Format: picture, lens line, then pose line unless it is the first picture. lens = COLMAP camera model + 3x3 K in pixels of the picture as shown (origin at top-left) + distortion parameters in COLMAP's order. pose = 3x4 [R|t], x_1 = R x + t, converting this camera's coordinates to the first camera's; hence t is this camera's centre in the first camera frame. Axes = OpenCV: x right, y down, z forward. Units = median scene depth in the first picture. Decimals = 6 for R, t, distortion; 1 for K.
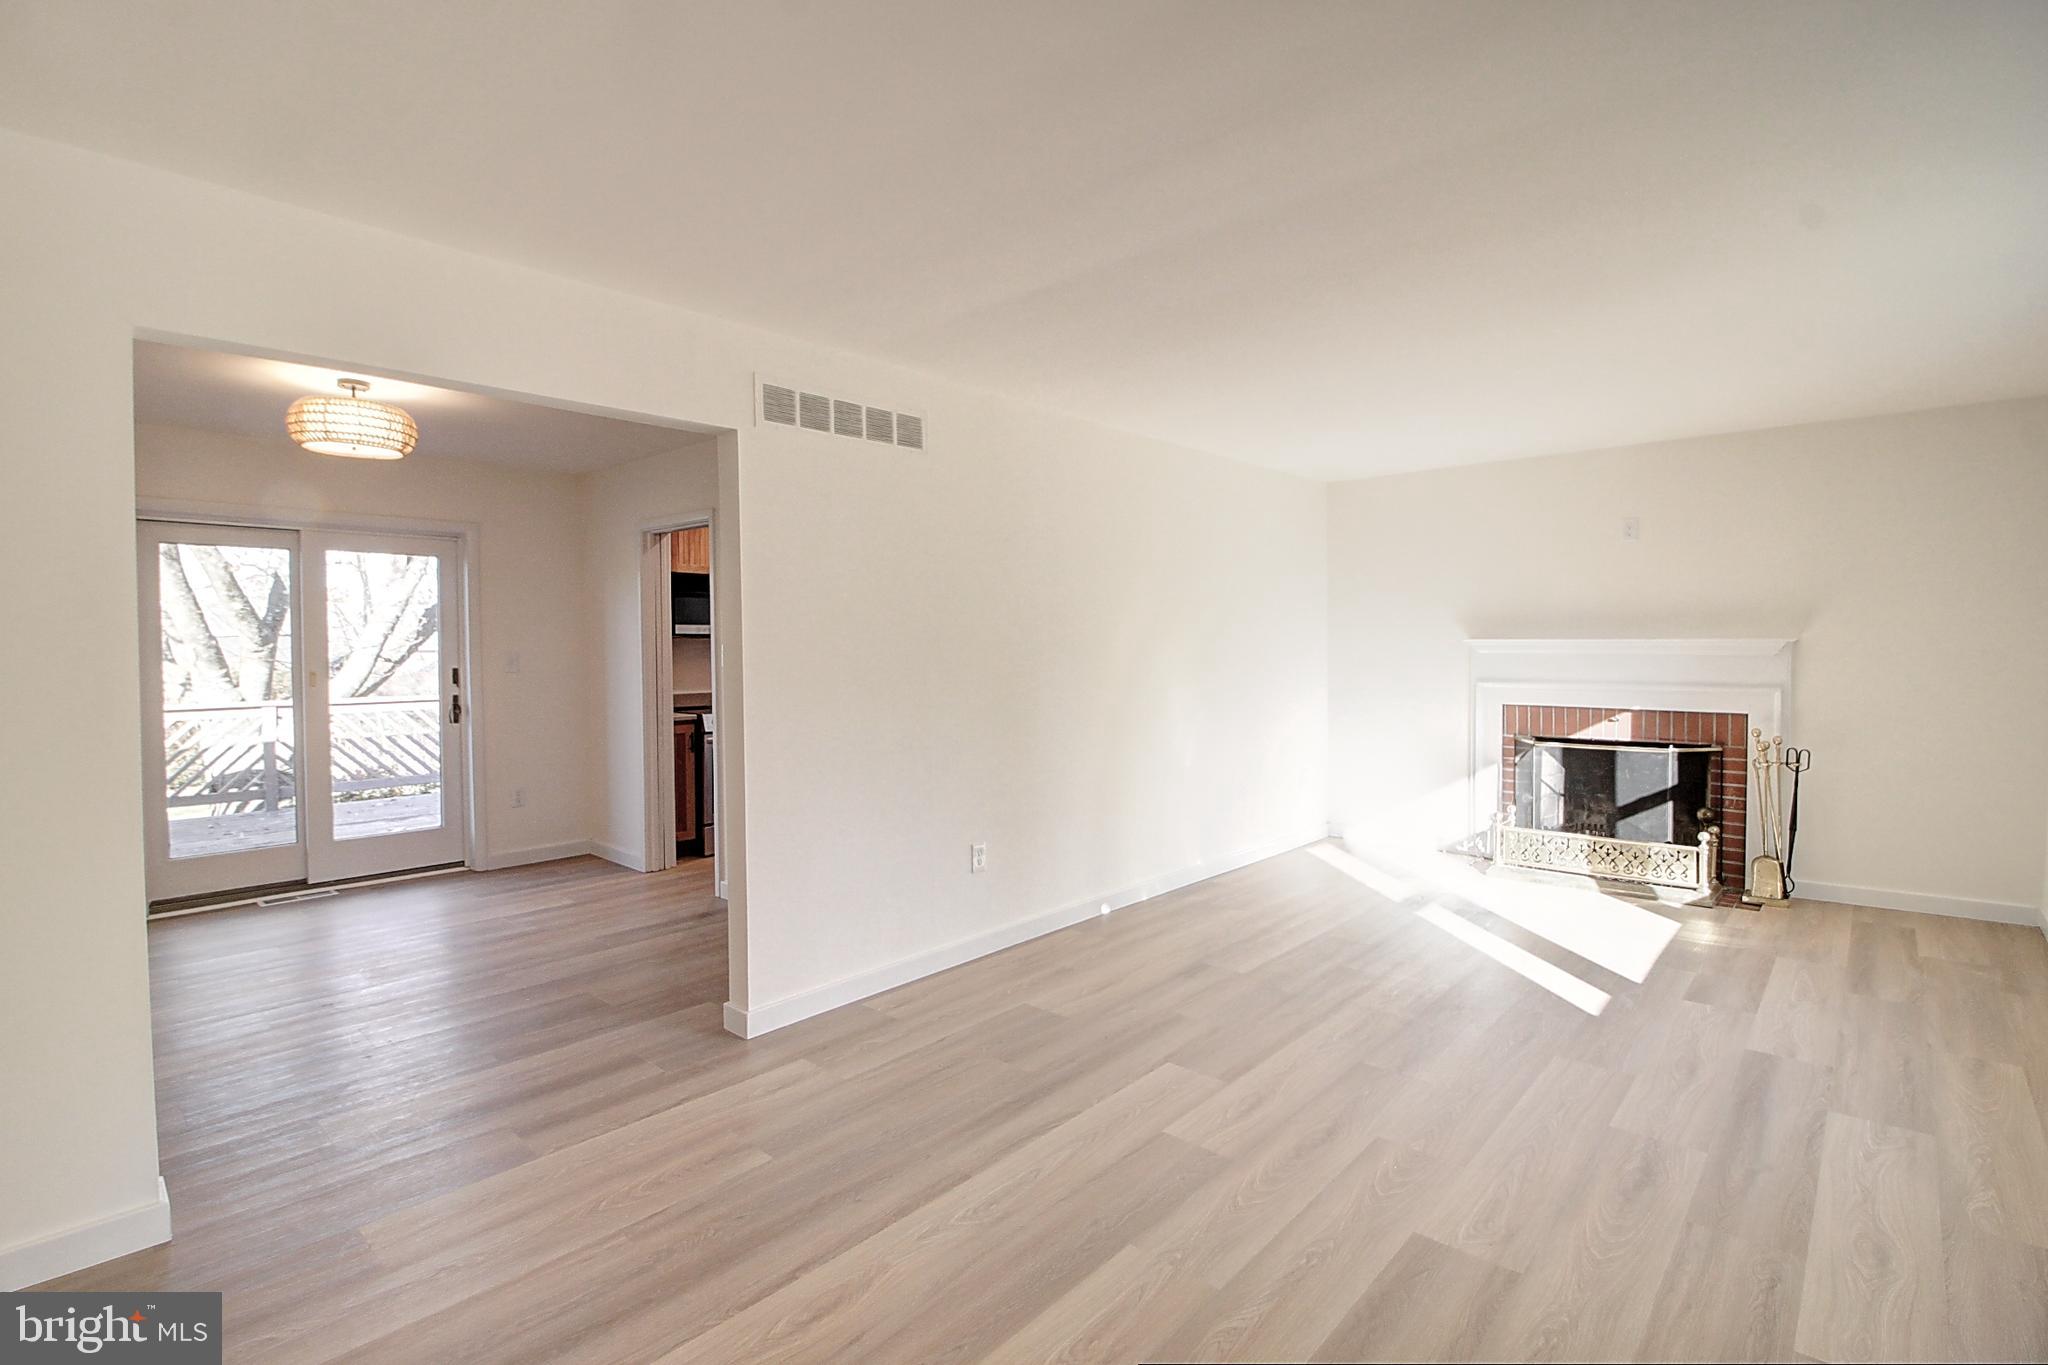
lens RADIAL K [[955.1, 0, 1030.7], [0, 955.1, 668.8], [0, 0, 1]] dist [0.000474, -0.010241]
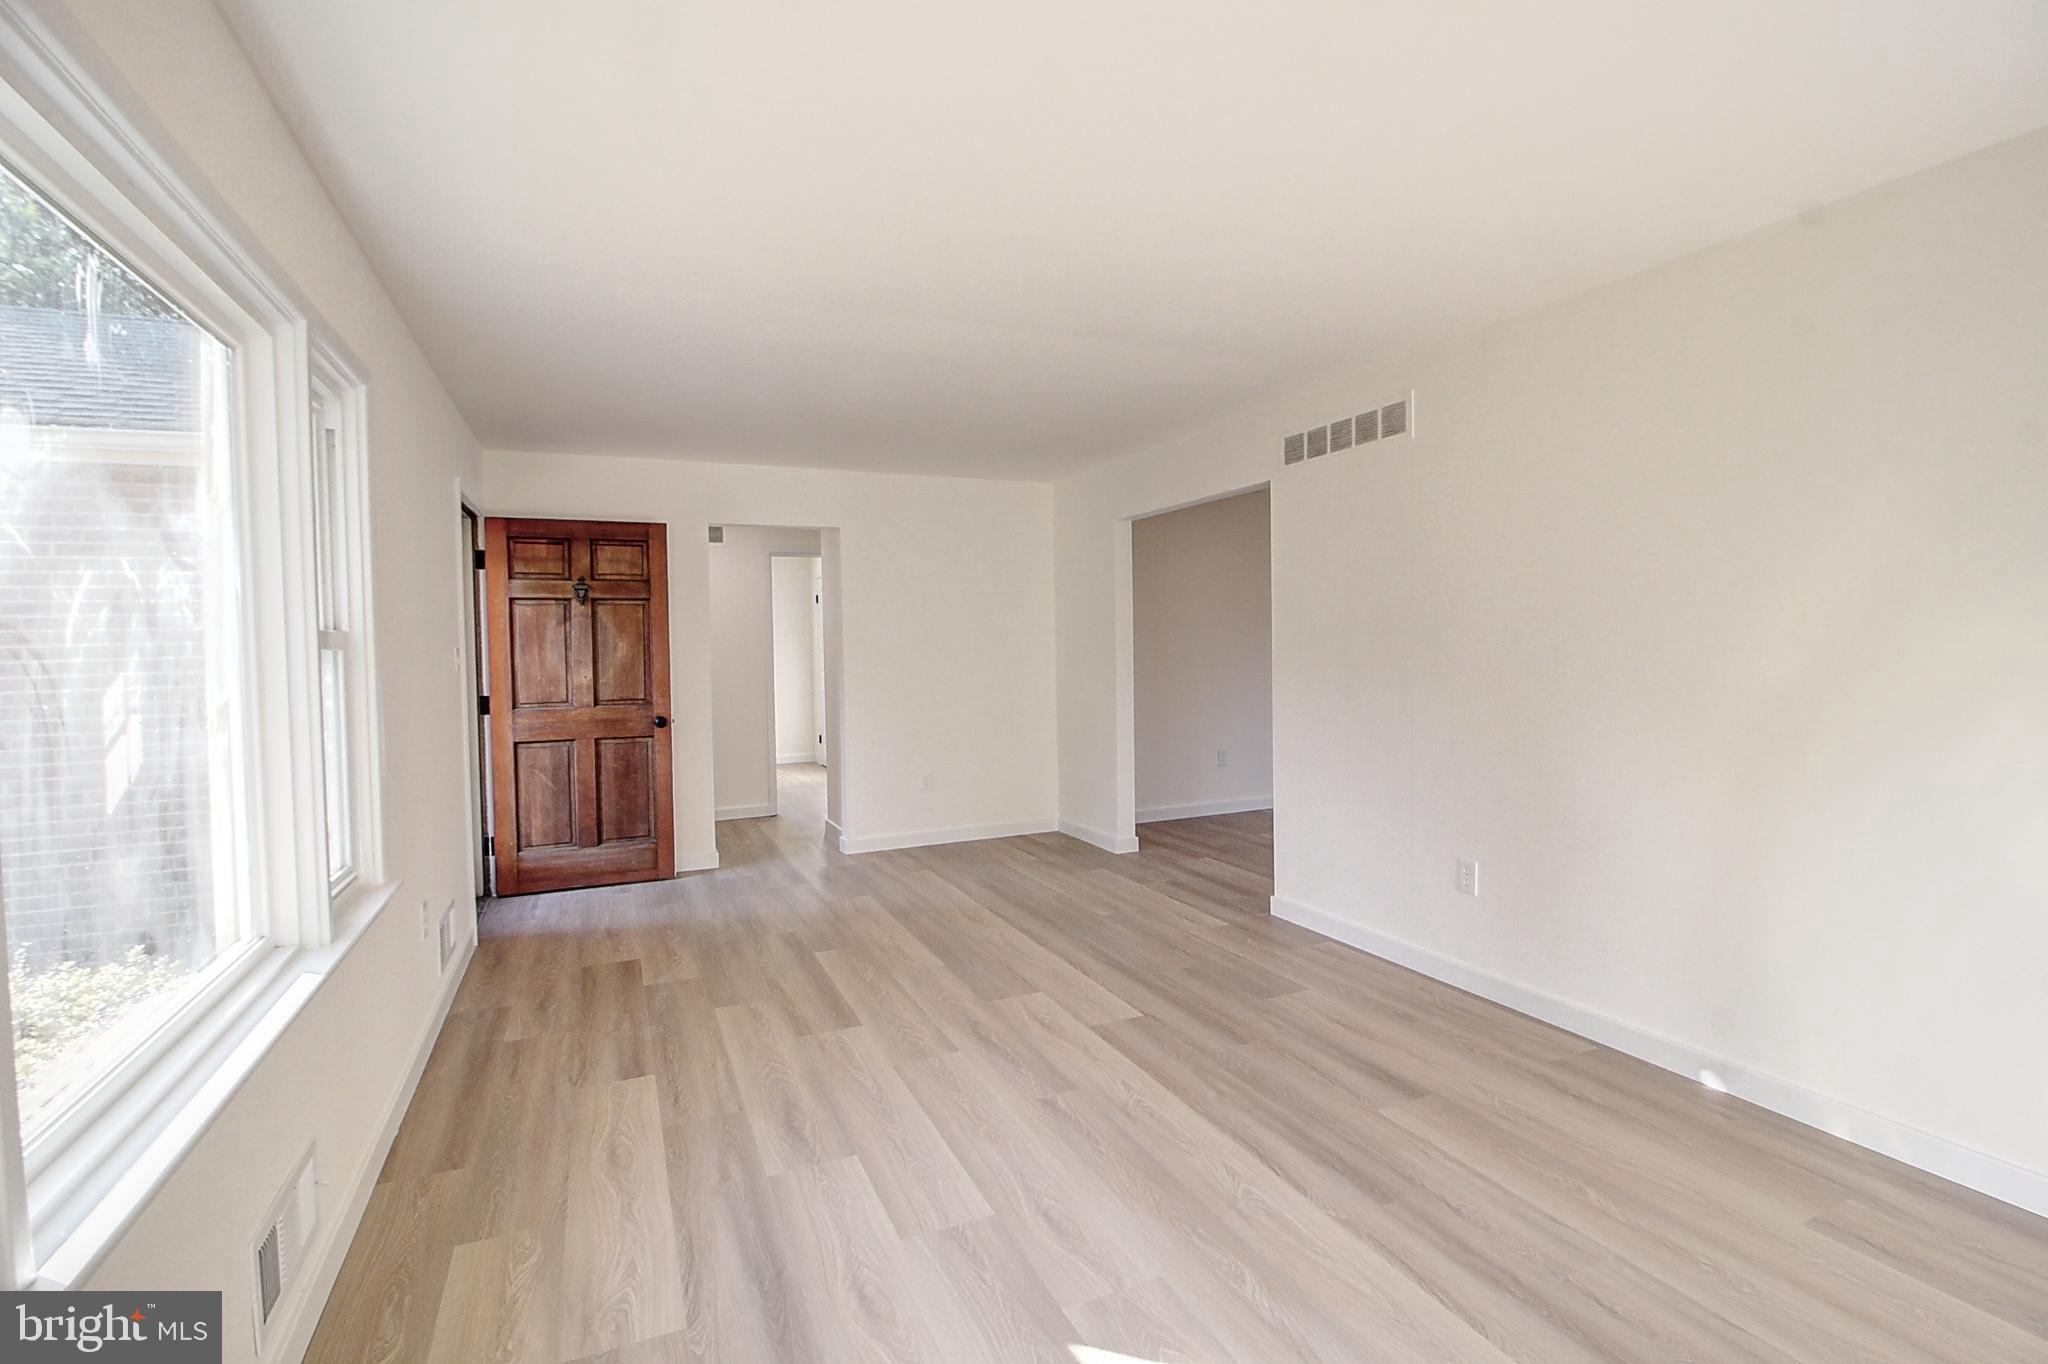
lens RADIAL K [[955.1, 0, 1030.7], [0, 955.1, 668.3], [0, 0, 1]] dist [0.000474, -0.010241]
pose [[-0.403290, 0.039844, -0.914205, 1.305029], [-0.003106, 0.998986, 0.044909, -0.041501], [0.915067, 0.020951, -0.402757, 1.443118]]
